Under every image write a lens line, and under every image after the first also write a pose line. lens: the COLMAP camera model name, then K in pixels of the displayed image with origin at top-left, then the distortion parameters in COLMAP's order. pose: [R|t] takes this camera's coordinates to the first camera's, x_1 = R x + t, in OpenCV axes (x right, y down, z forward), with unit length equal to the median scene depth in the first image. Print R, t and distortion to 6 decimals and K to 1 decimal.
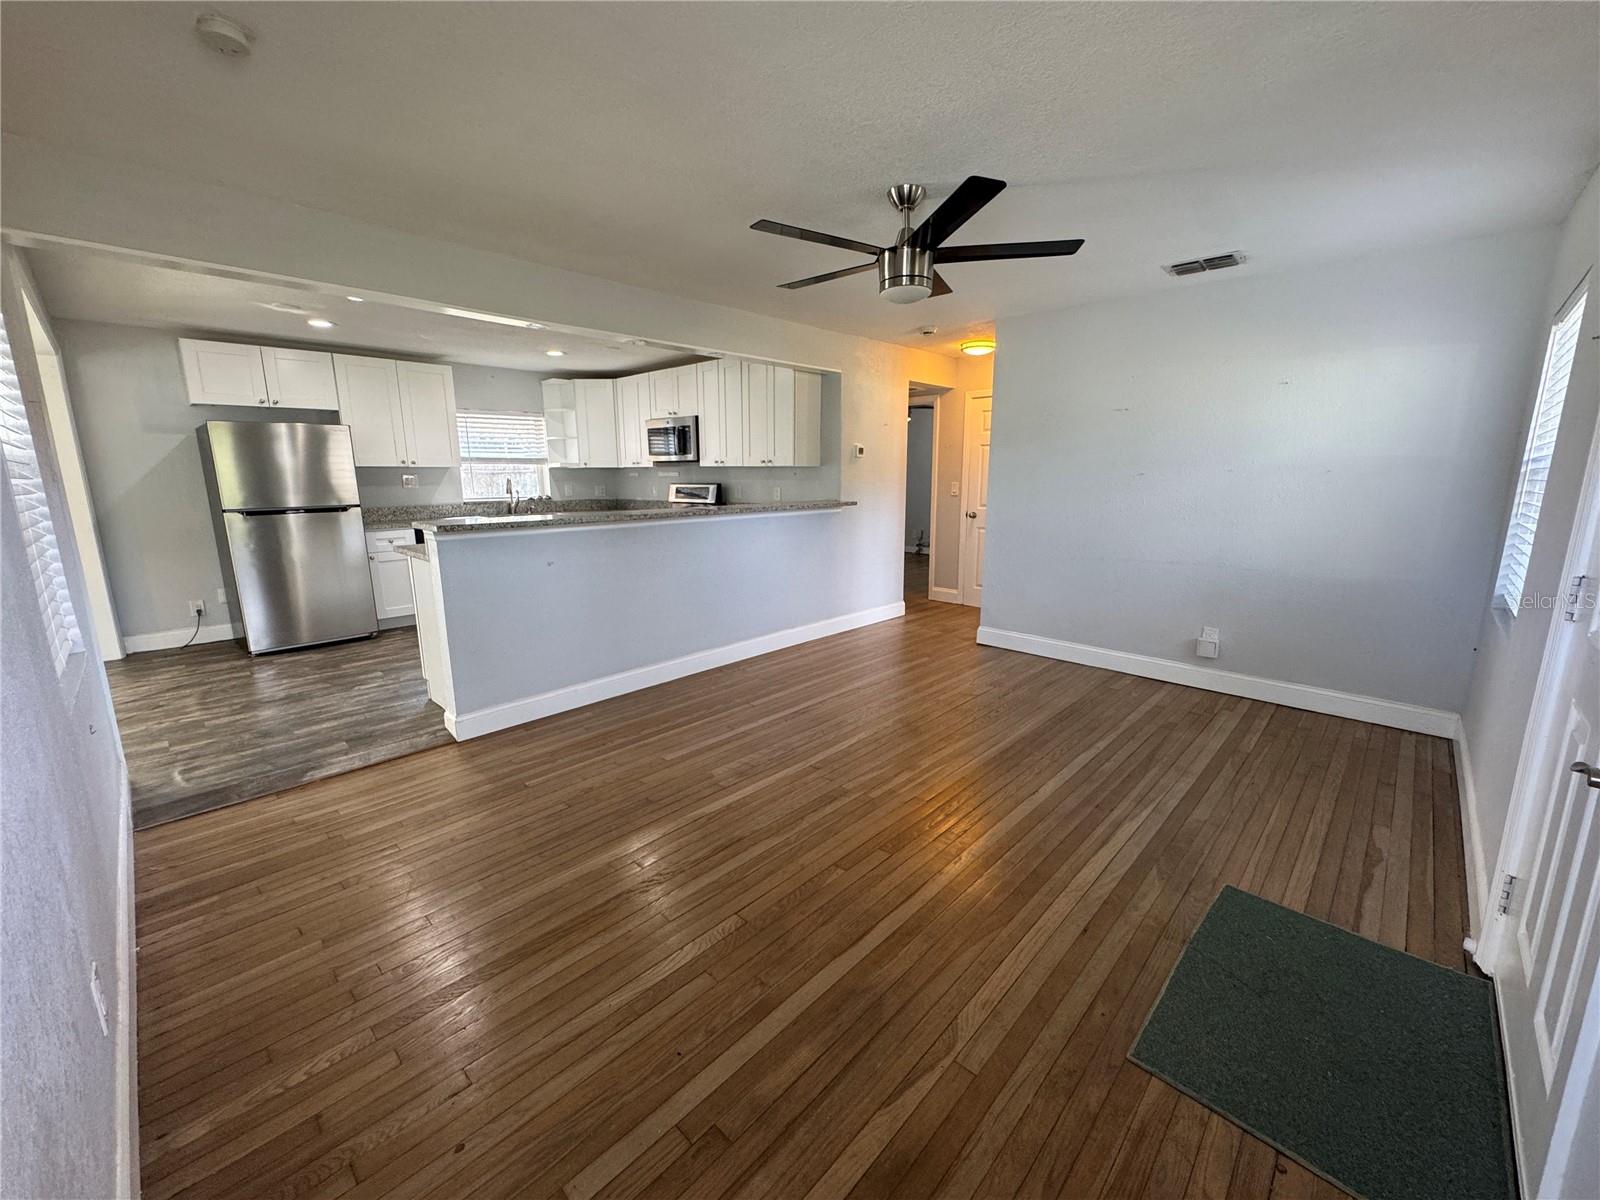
lens RADIAL K [[643.0, 0, 797.3], [0, 643.0, 599.2], [0, 0, 1]] dist [-0.004643, 0.000873]
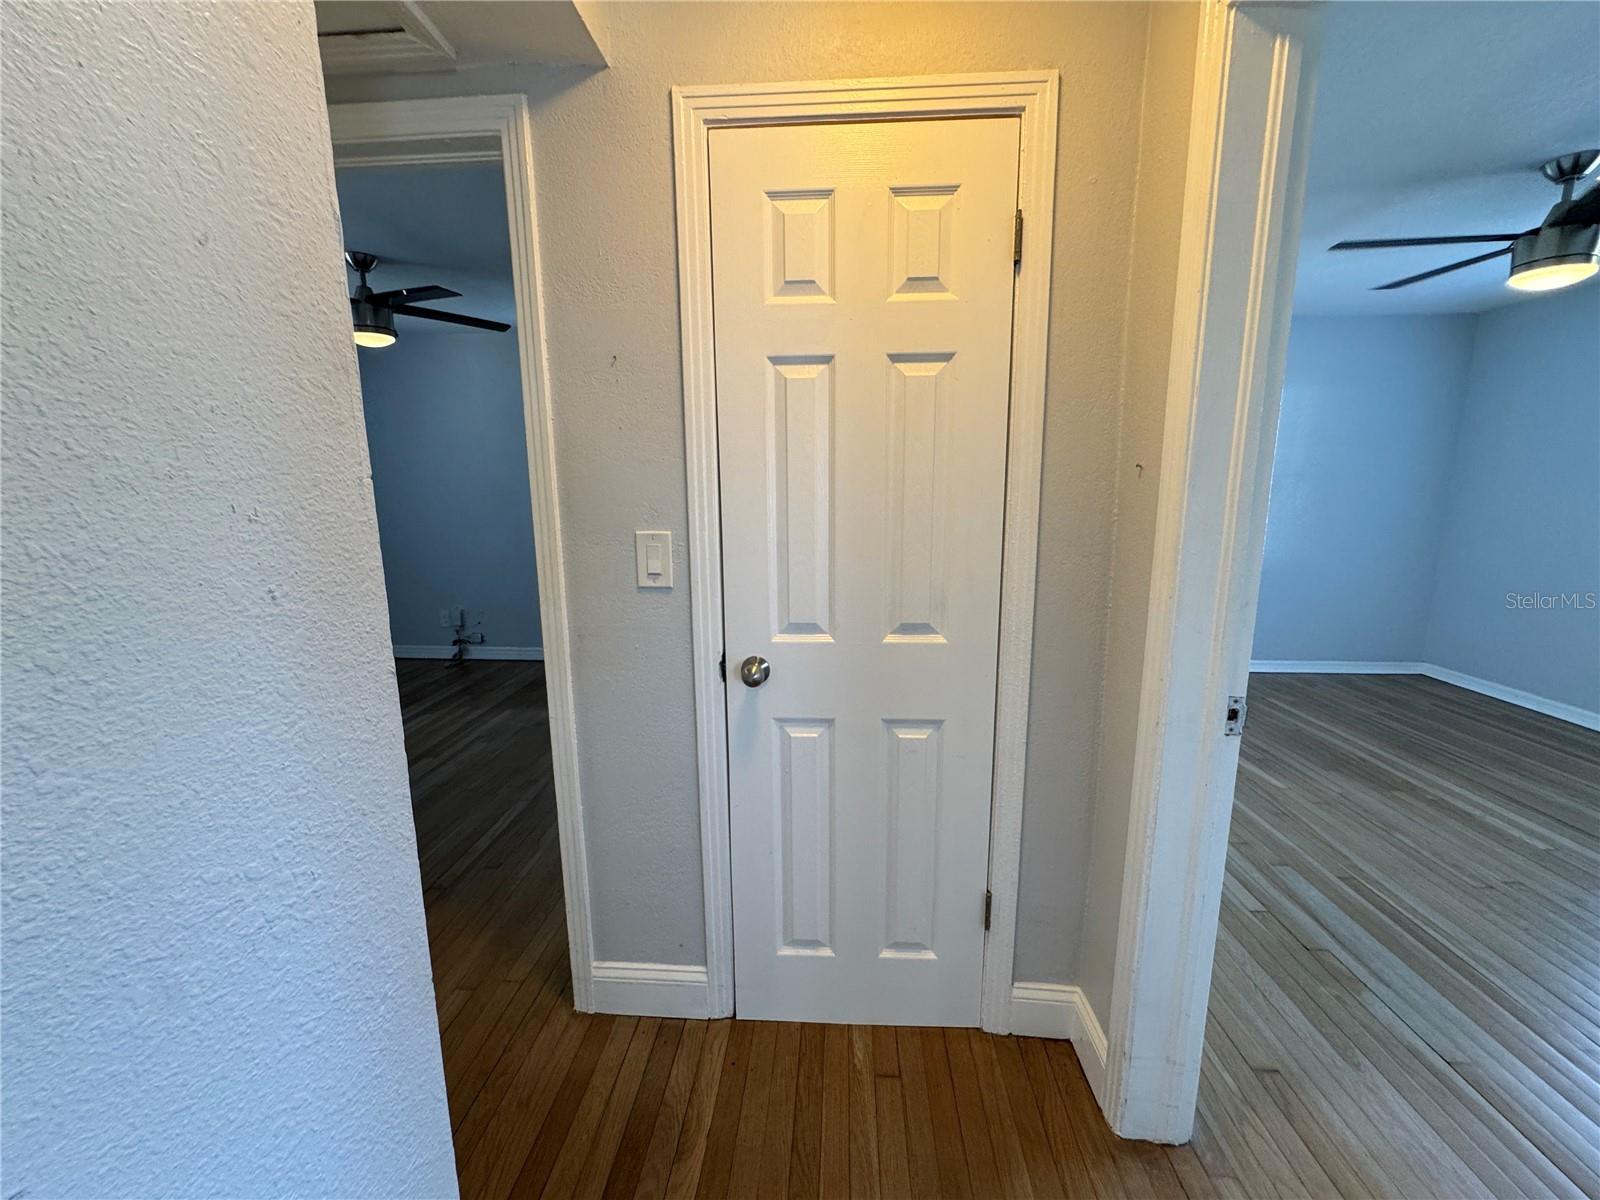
lens RADIAL K [[643.0, 0, 798.7], [0, 643.0, 606.2], [0, 0, 1]] dist [-0.004643, 0.000873]
pose [[0.764941, -0.110028, 0.634634, 0.156453], [0.126675, 0.991757, 0.019259, -0.170977], [-0.631522, 0.065660, 0.772573, 0.891930]]
